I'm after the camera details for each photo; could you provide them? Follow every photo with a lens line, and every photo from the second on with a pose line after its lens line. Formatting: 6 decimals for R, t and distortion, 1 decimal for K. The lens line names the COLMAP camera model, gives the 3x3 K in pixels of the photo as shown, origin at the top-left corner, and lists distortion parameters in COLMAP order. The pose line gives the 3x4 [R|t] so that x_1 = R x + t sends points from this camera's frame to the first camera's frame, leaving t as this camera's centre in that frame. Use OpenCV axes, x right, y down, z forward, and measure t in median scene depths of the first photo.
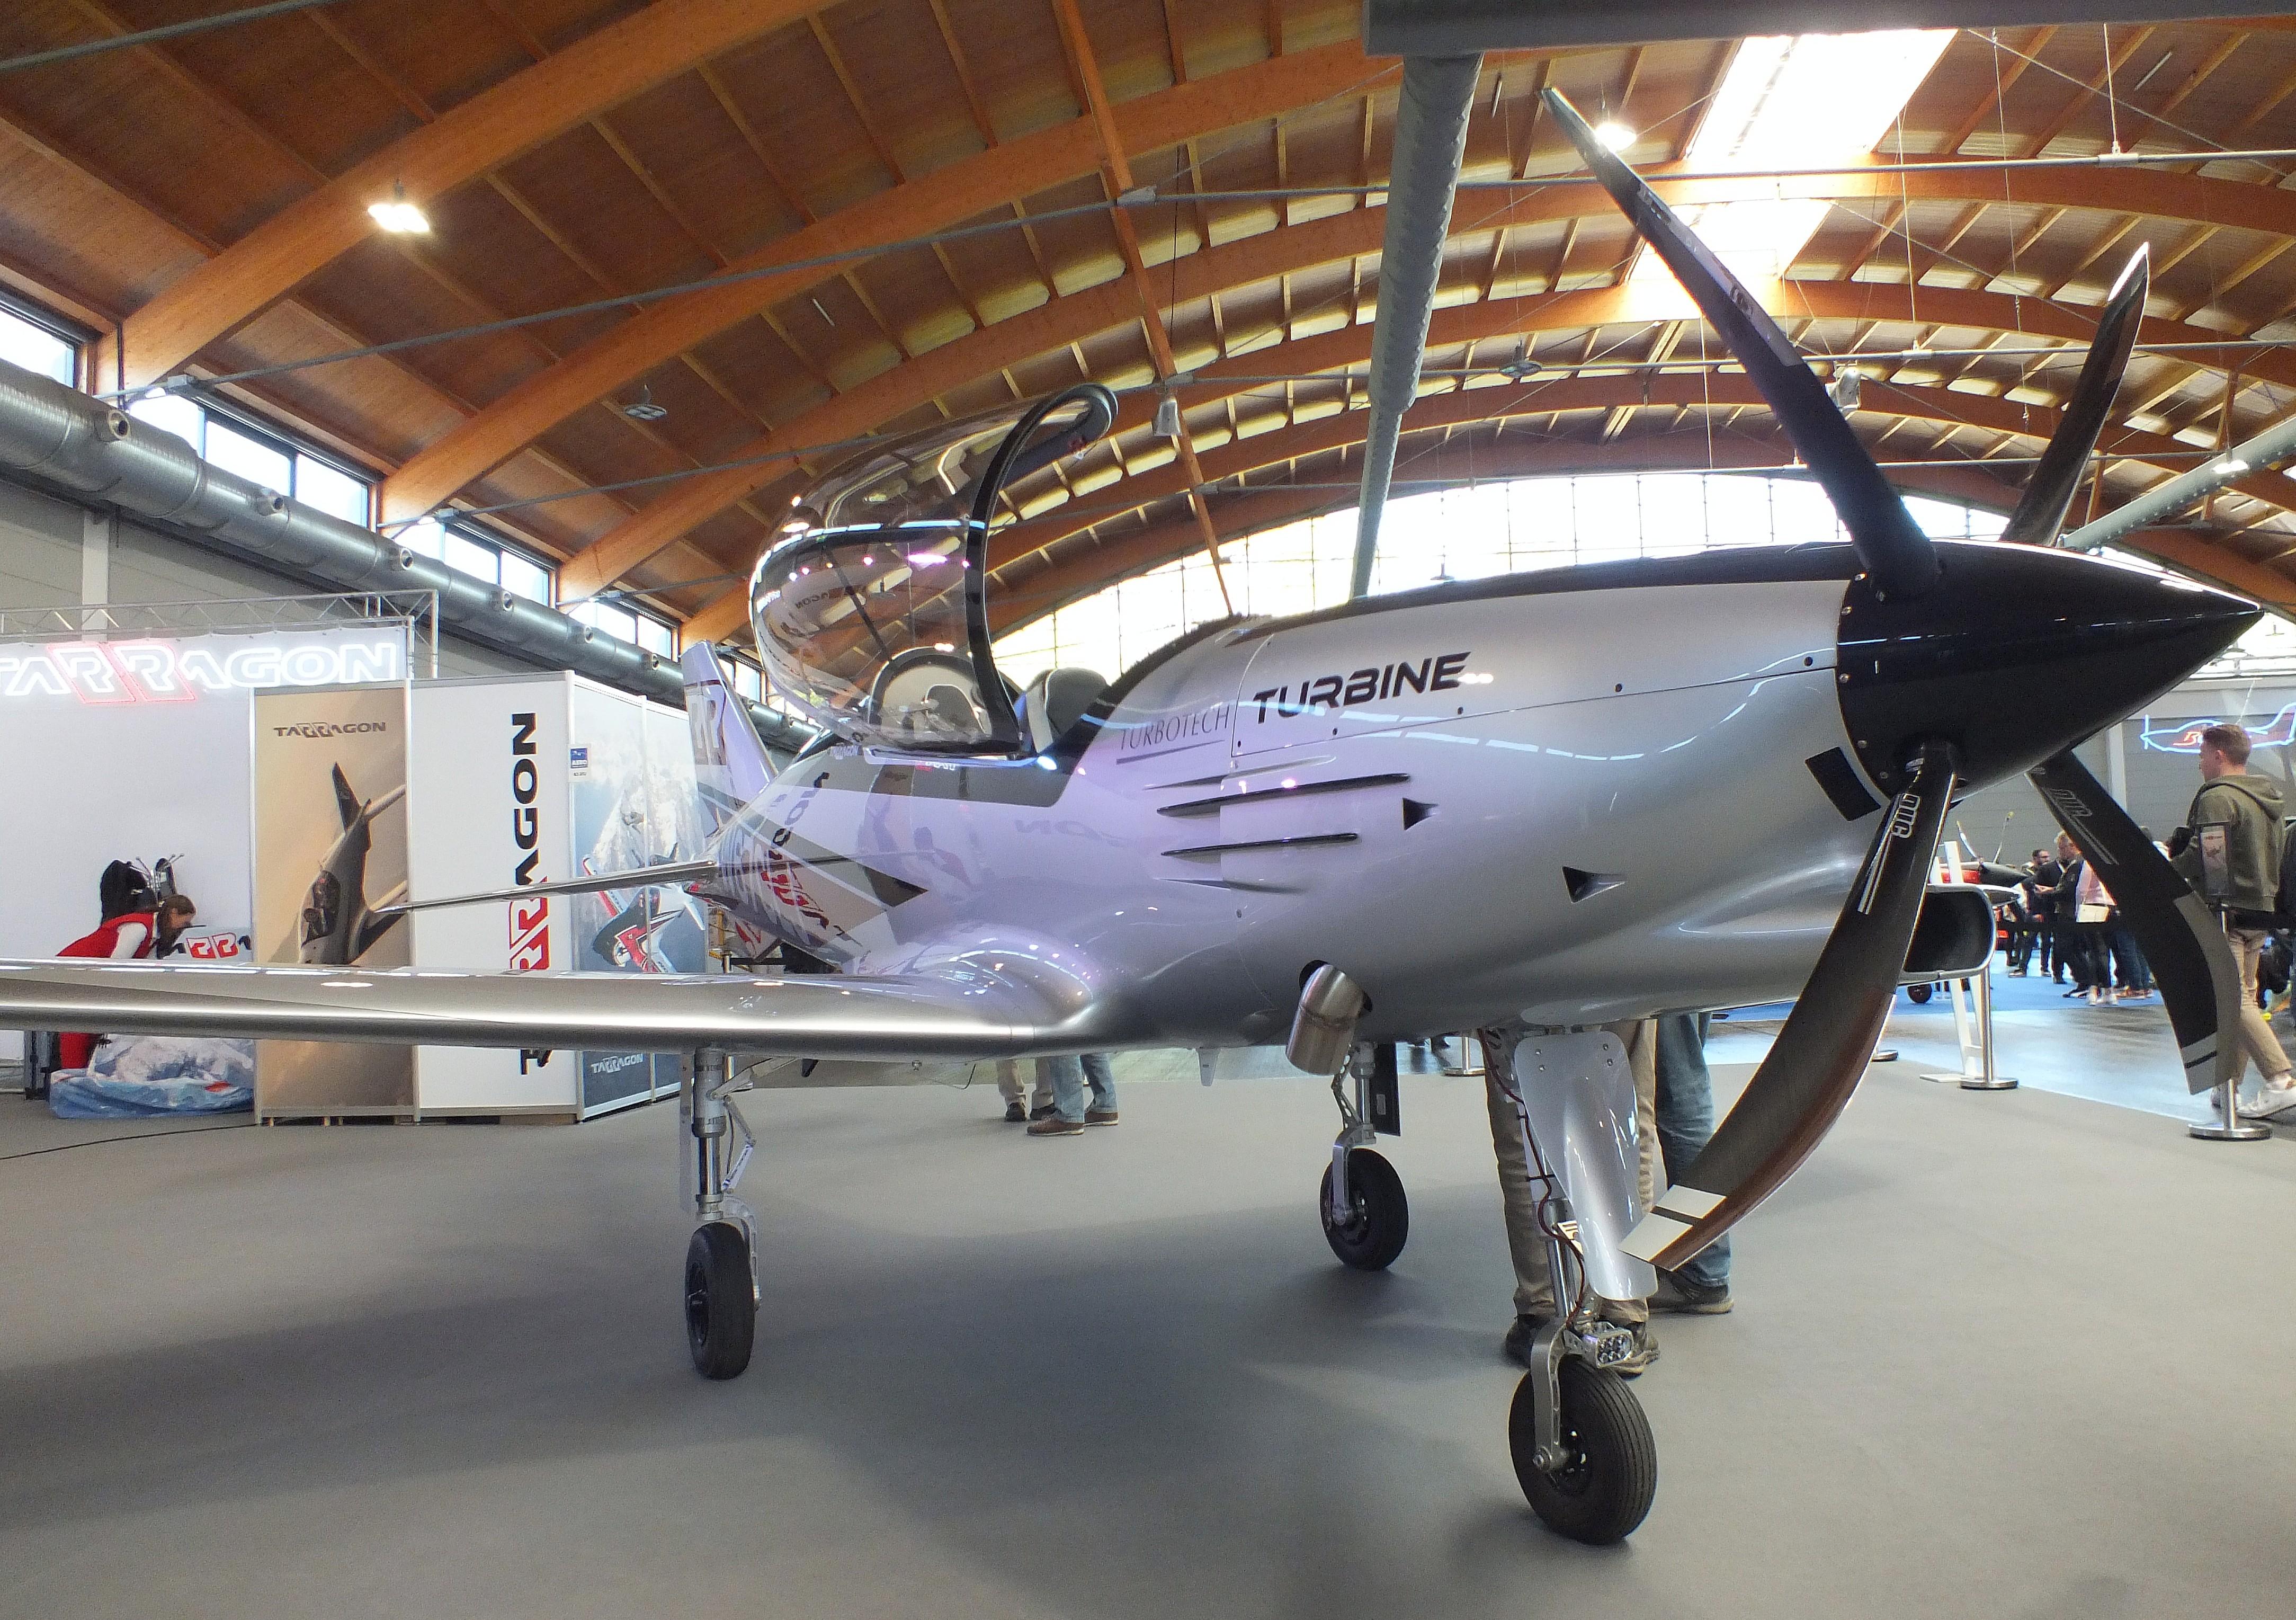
lens RADIAL K [[1621.3, 0, 1177.1], [0, 1621.3, 804.7], [0, 0, 1]] dist [-0.079765, 0.037874]
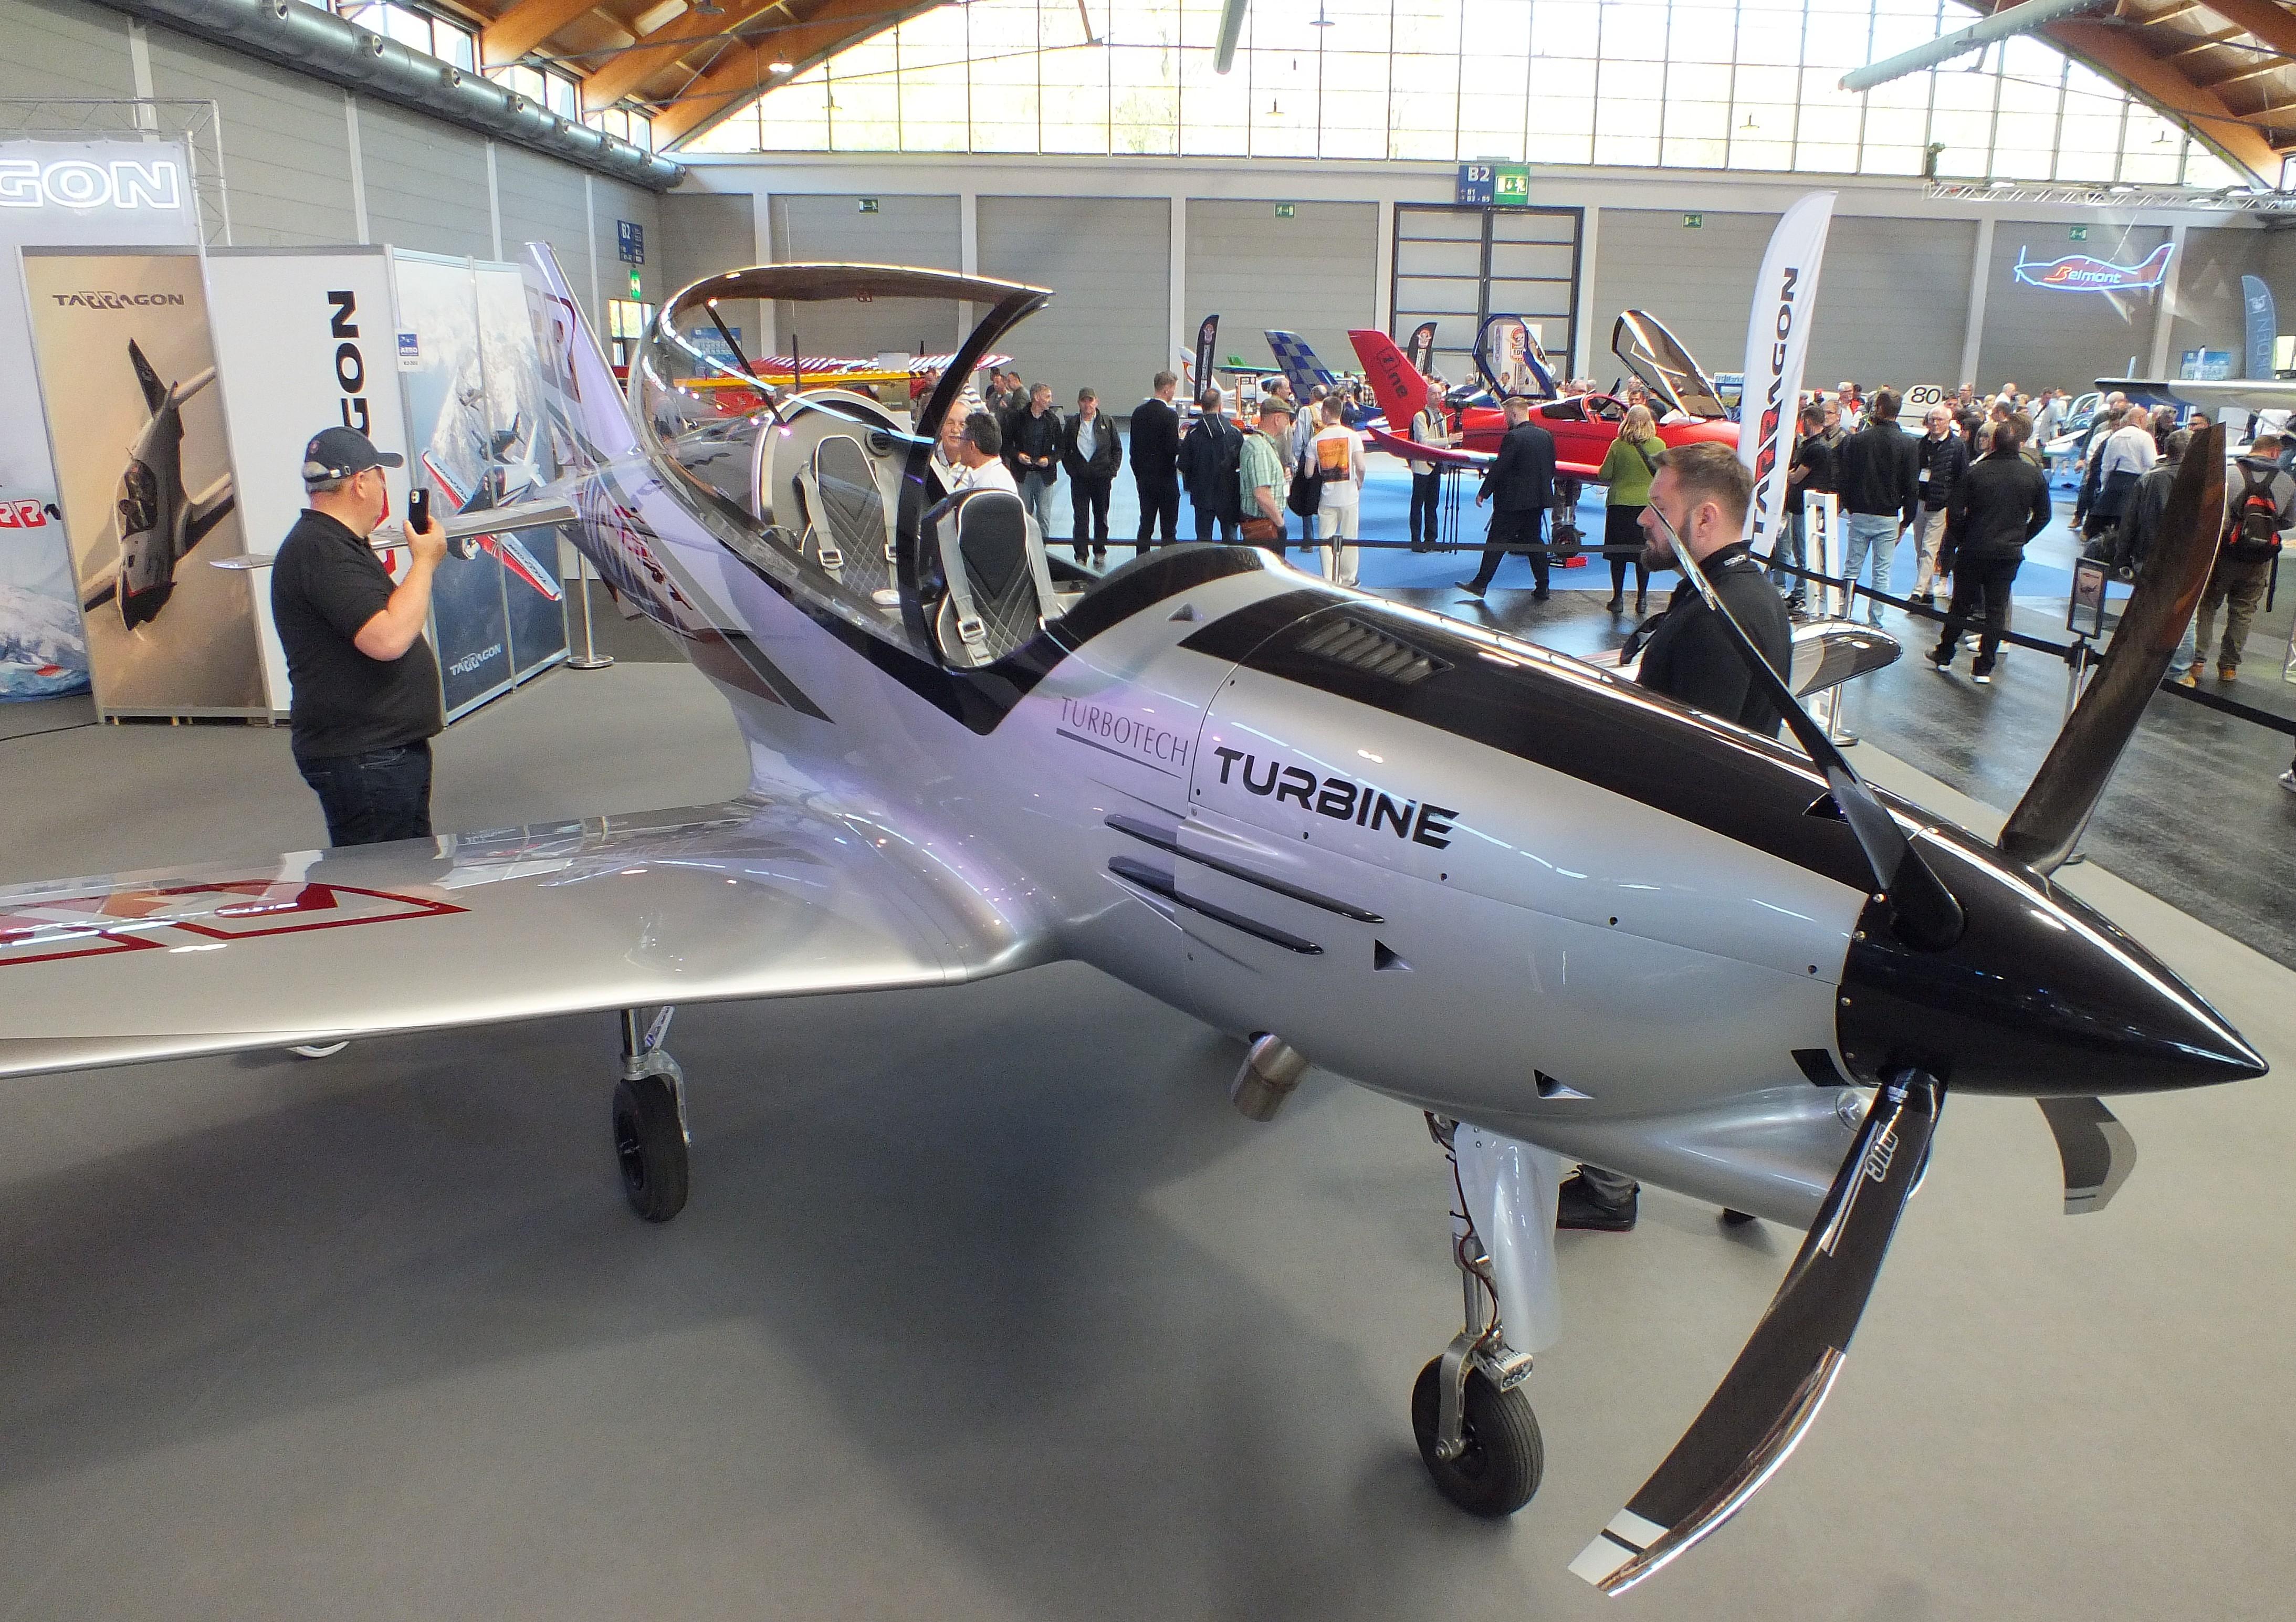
lens RADIAL K [[1621.2, 0, 1153.4], [0, 1621.2, 757.3], [0, 0, 1]] dist [-0.079765, 0.037874]
pose [[0.995950, 0.017578, 0.088175, -0.023092], [-0.045146, 0.945880, 0.321362, -0.115052], [-0.077754, -0.324041, 0.942842, 0.030905]]
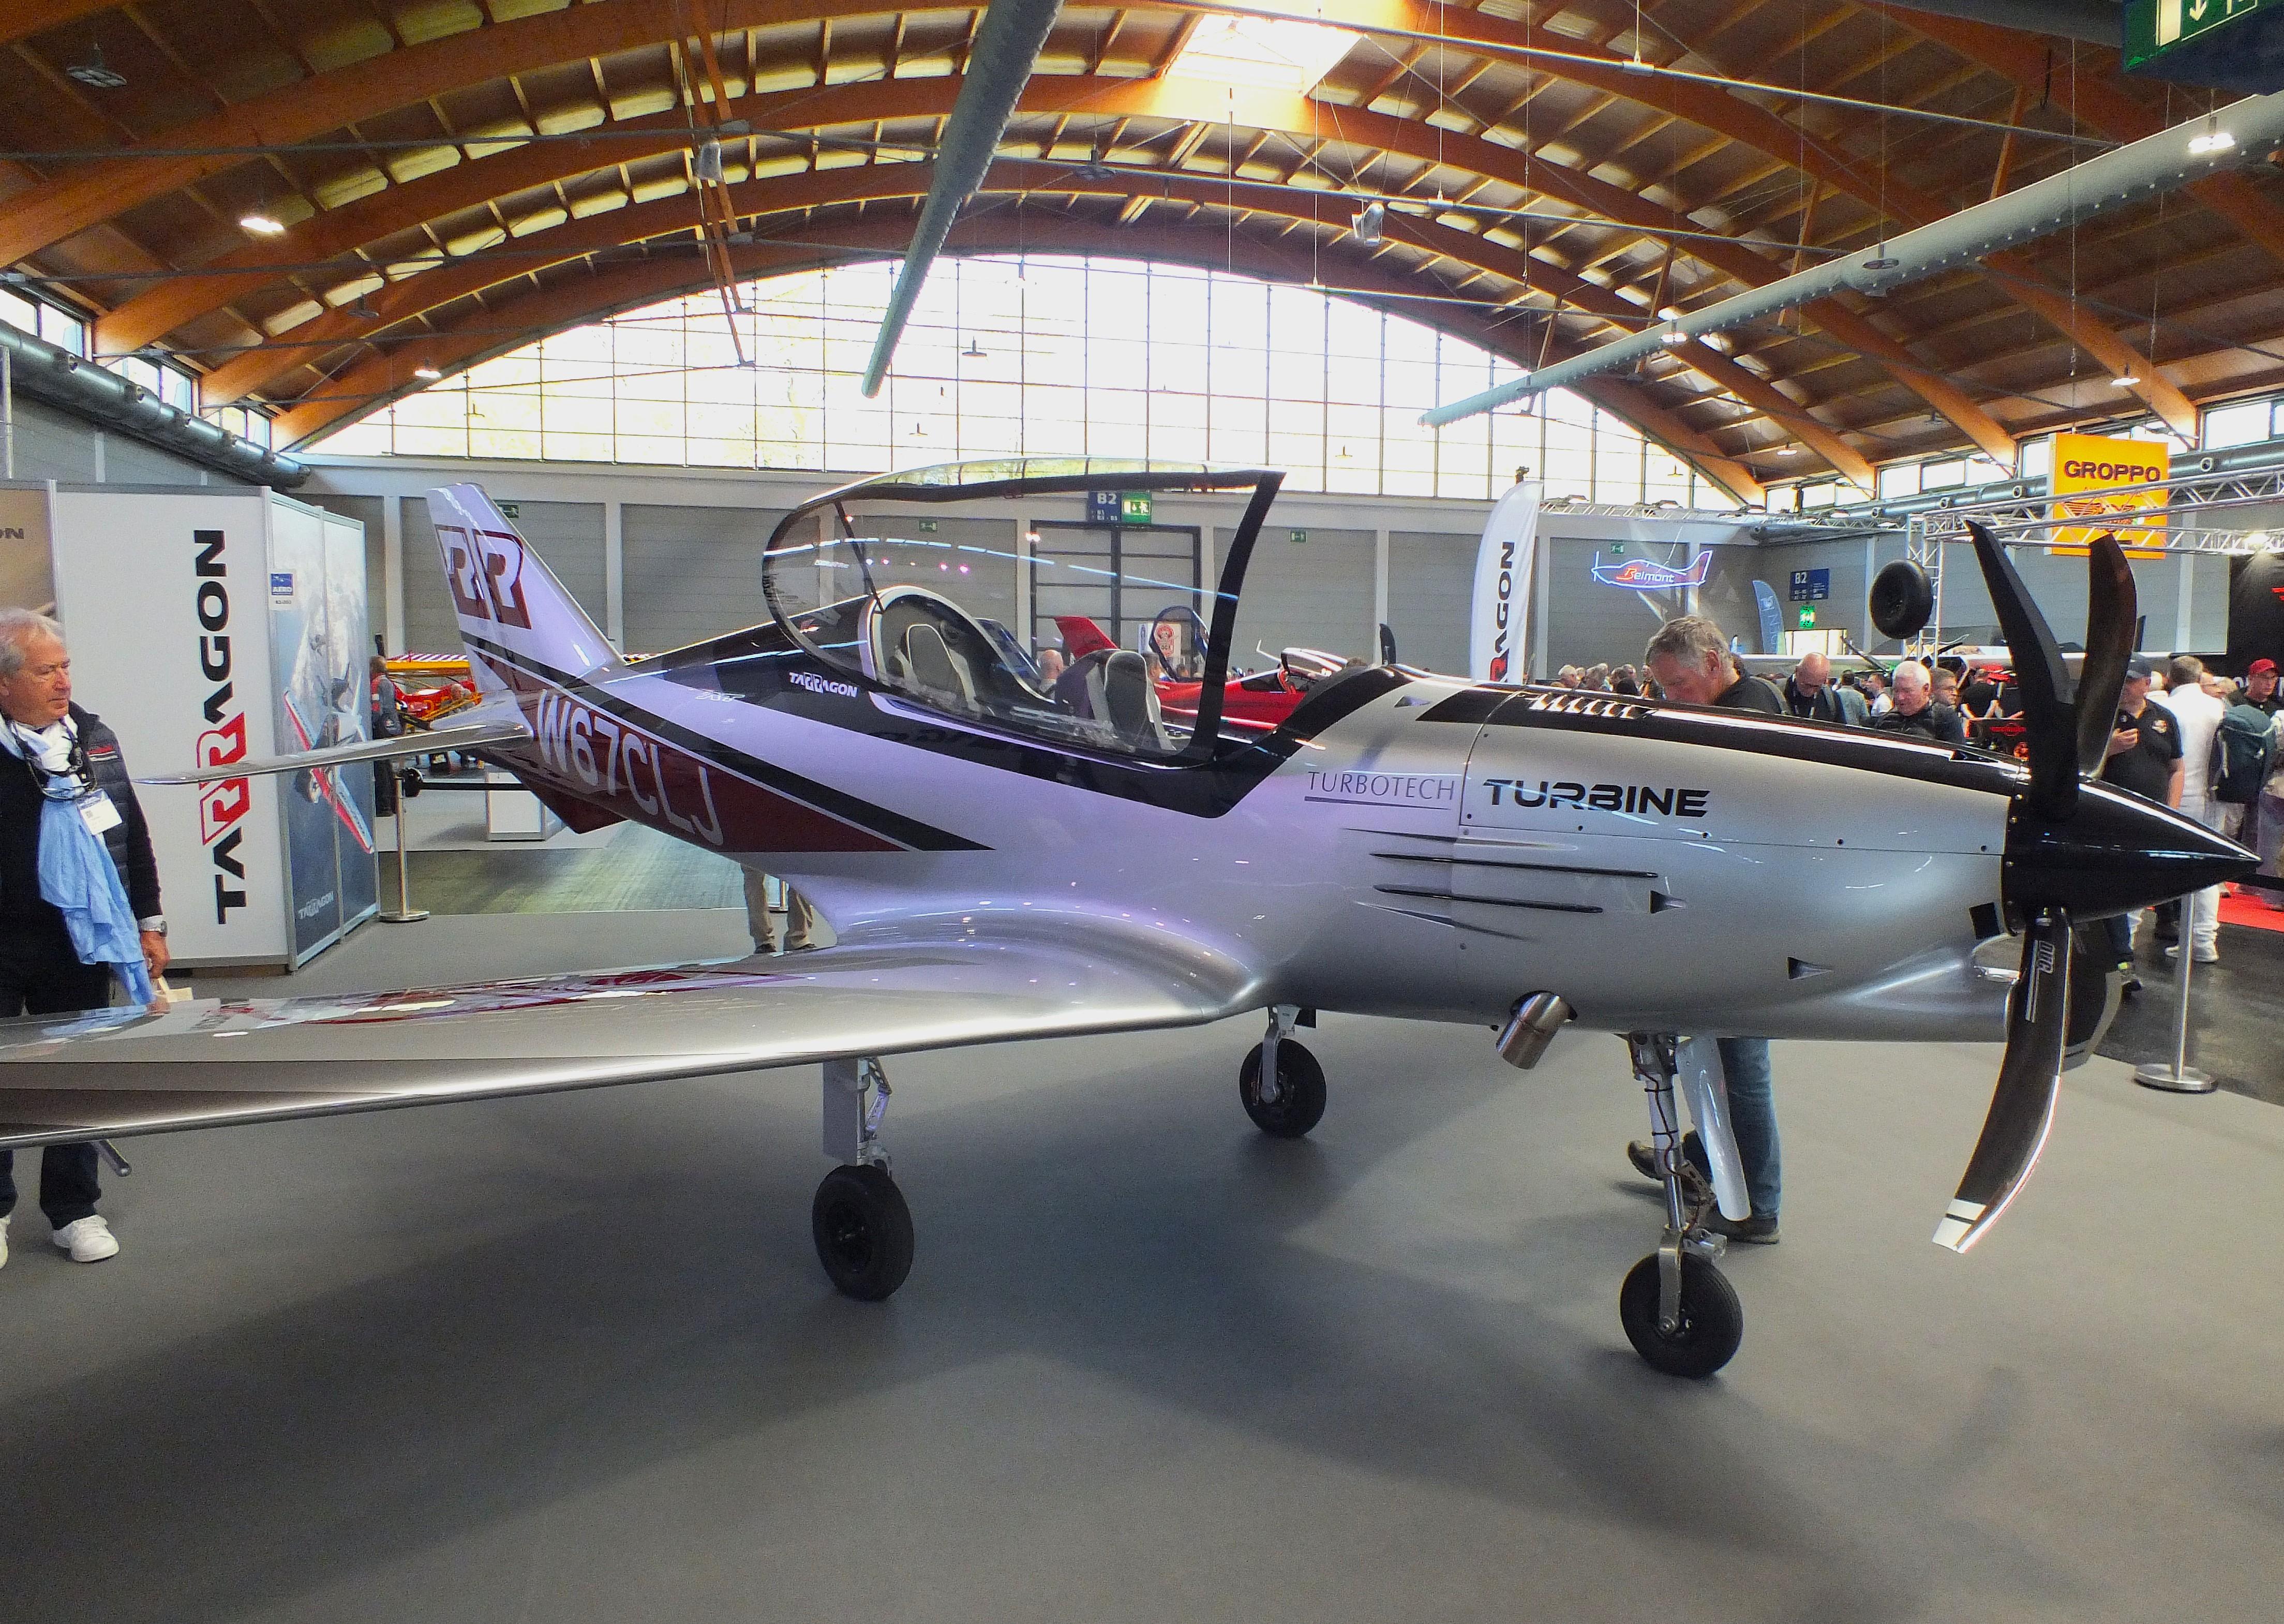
lens RADIAL K [[1612.7, 0, 1201.8], [0, 1612.7, 755.5], [0, 0, 1]] dist [-0.079765, 0.037874]
pose [[0.934339, 0.017481, 0.355957, -0.195378], [-0.063495, 0.990981, 0.118001, -0.070292], [-0.350684, -0.132854, 0.927023, -0.035282]]
